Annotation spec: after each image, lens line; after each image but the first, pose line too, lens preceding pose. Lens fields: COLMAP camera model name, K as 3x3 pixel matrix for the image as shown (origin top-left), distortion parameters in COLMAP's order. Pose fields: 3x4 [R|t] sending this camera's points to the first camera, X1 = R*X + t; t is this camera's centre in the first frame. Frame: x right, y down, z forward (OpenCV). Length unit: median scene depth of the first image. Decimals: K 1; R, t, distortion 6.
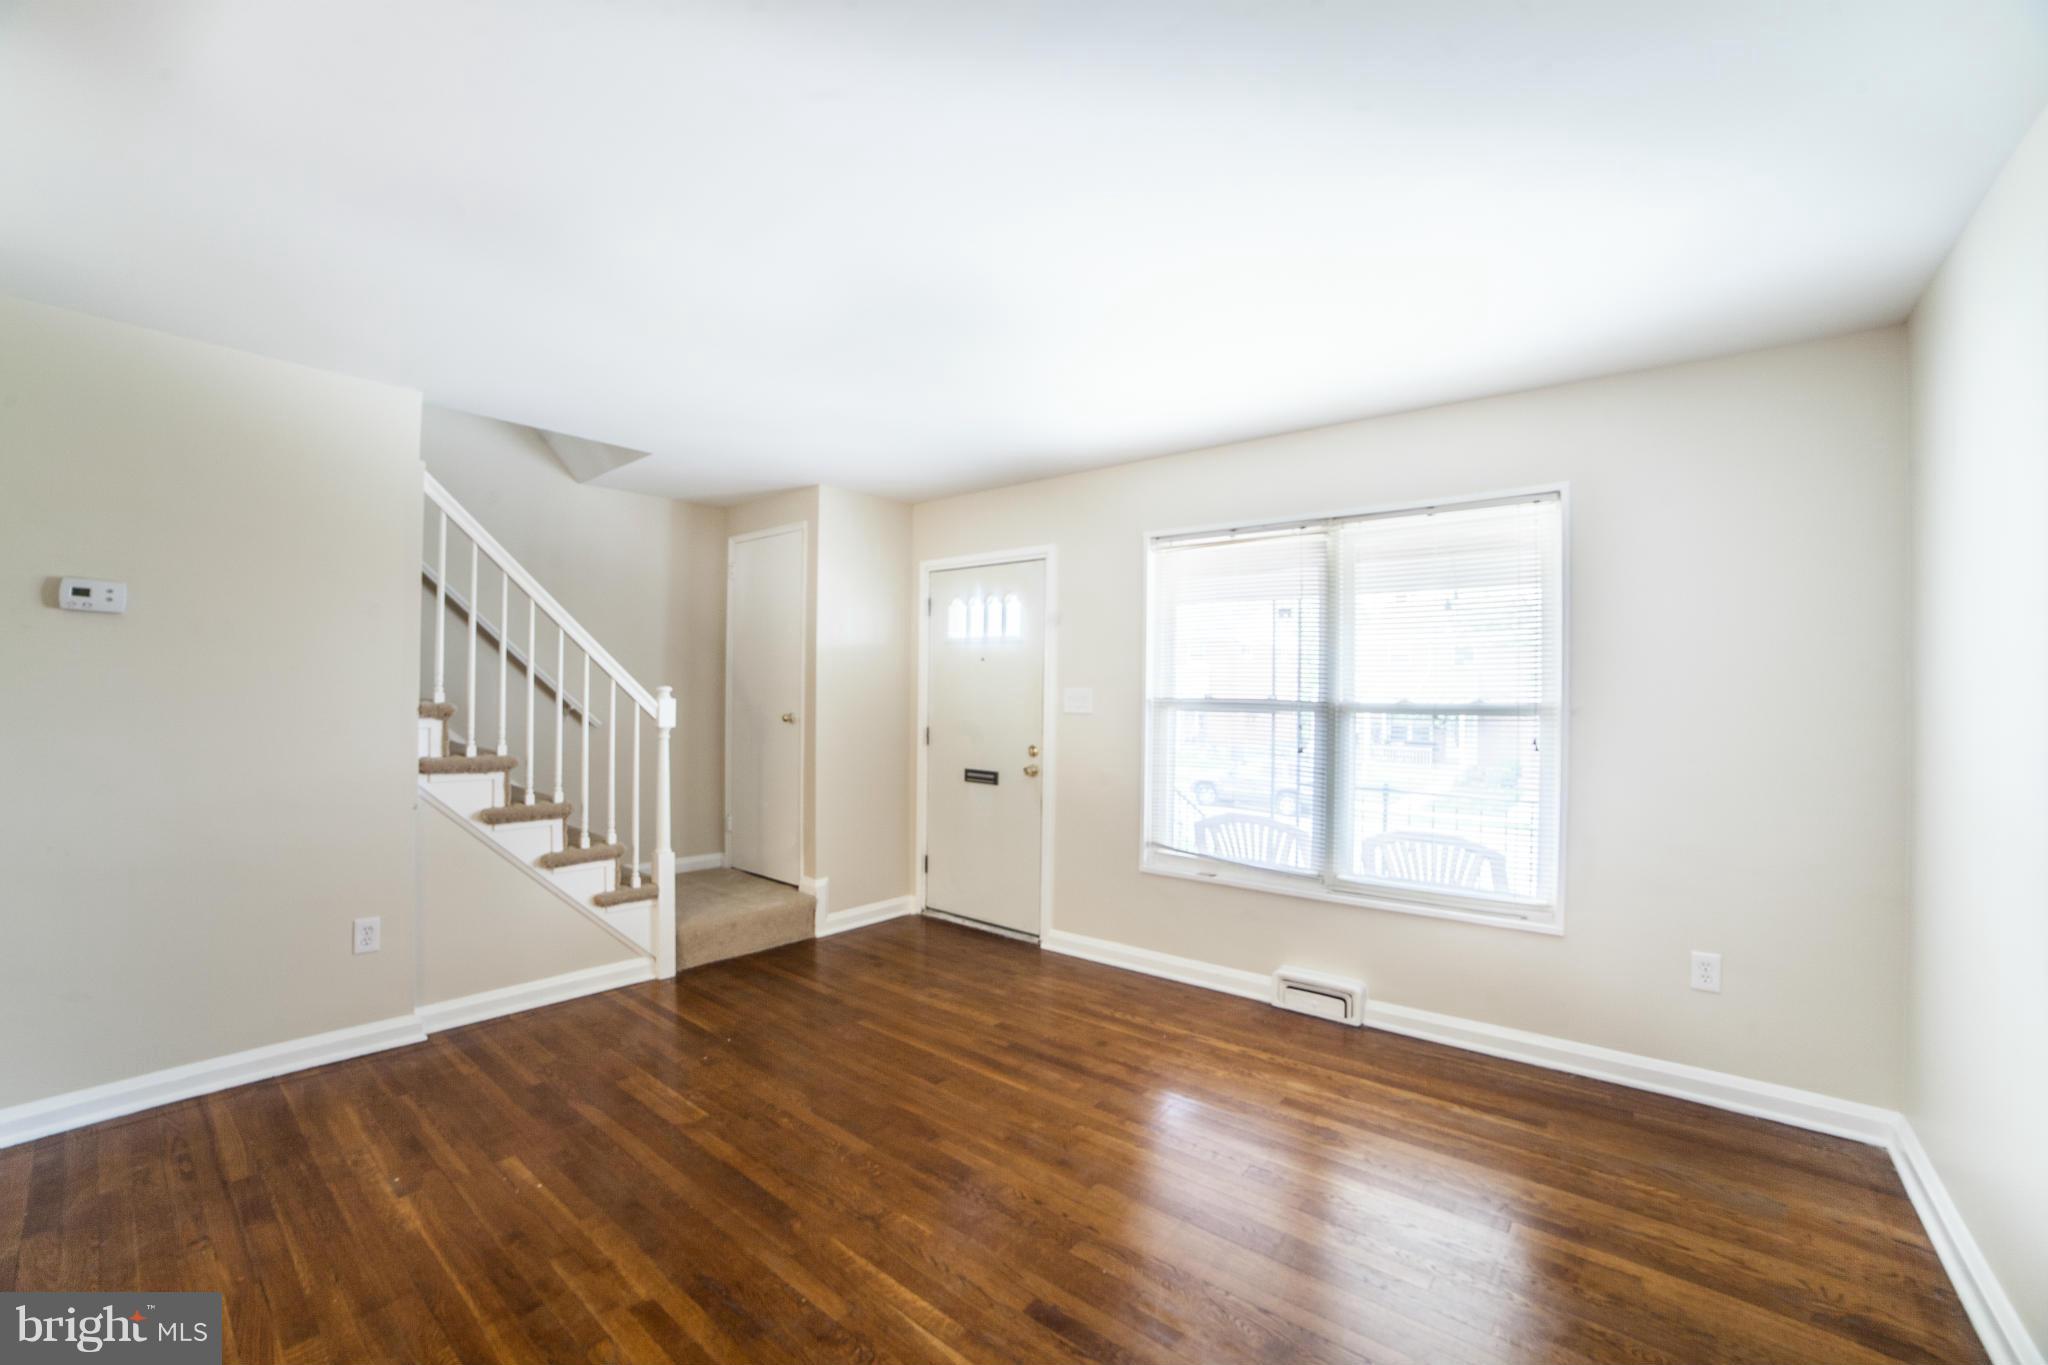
lens RADIAL K [[795.9, 0, 1008.6], [0, 795.9, 686.3], [0, 0, 1]] dist [-0.102473, 0.039397]
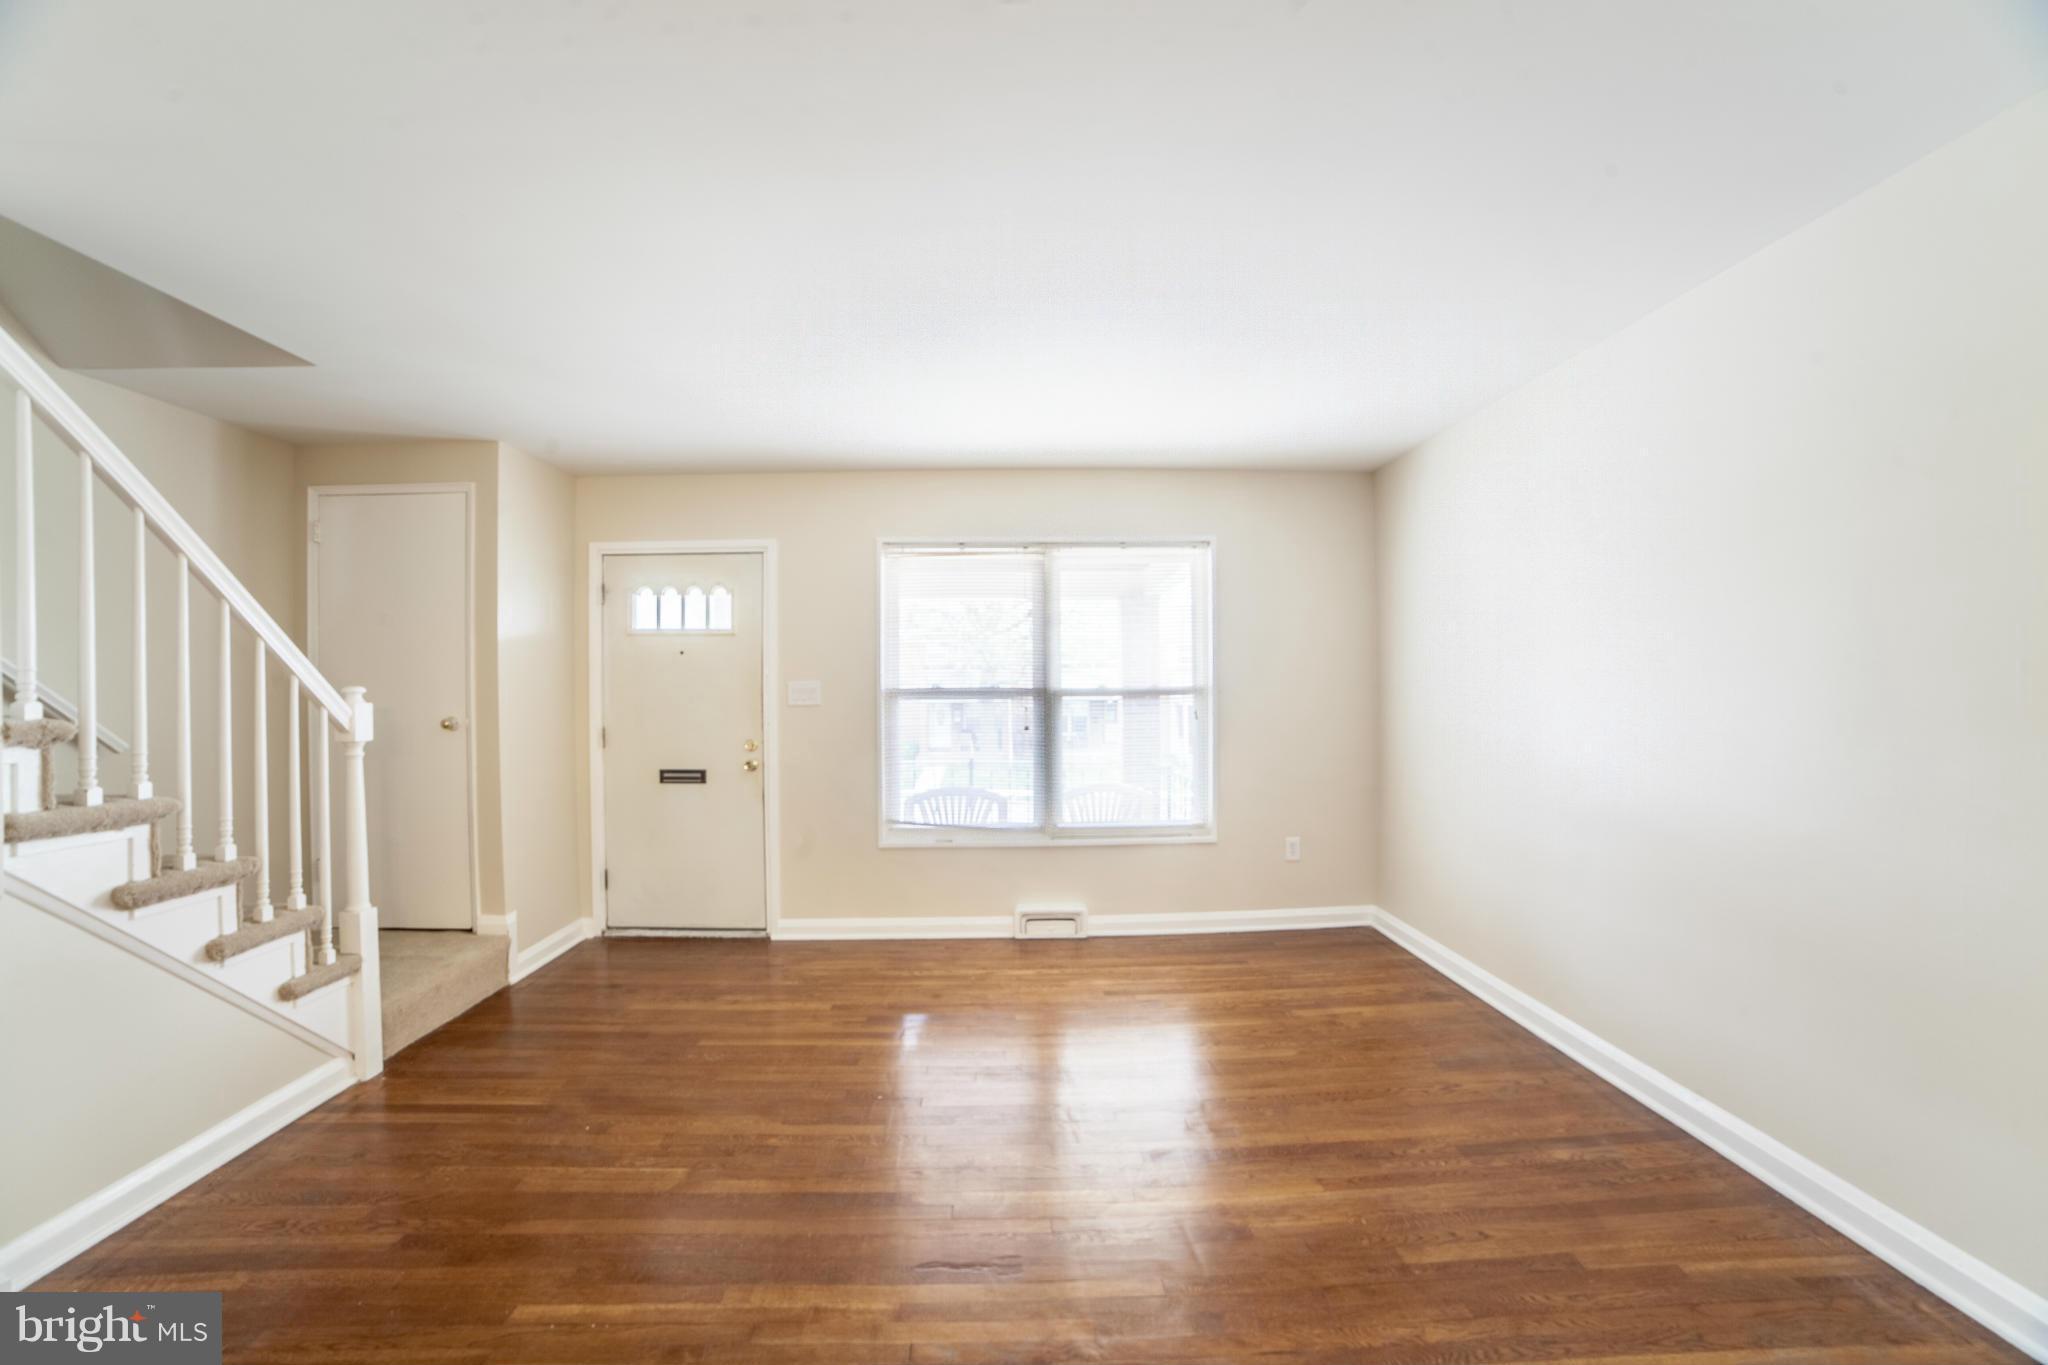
lens RADIAL K [[787.9, 0, 977.2], [0, 787.9, 687.5], [0, 0, 1]] dist [-0.085127, 0.033739]
pose [[0.784839, -0.020066, 0.619374, -0.444821], [0.013085, 0.999789, 0.015809, -0.003231], [-0.619561, -0.004303, 0.784937, 0.071612]]
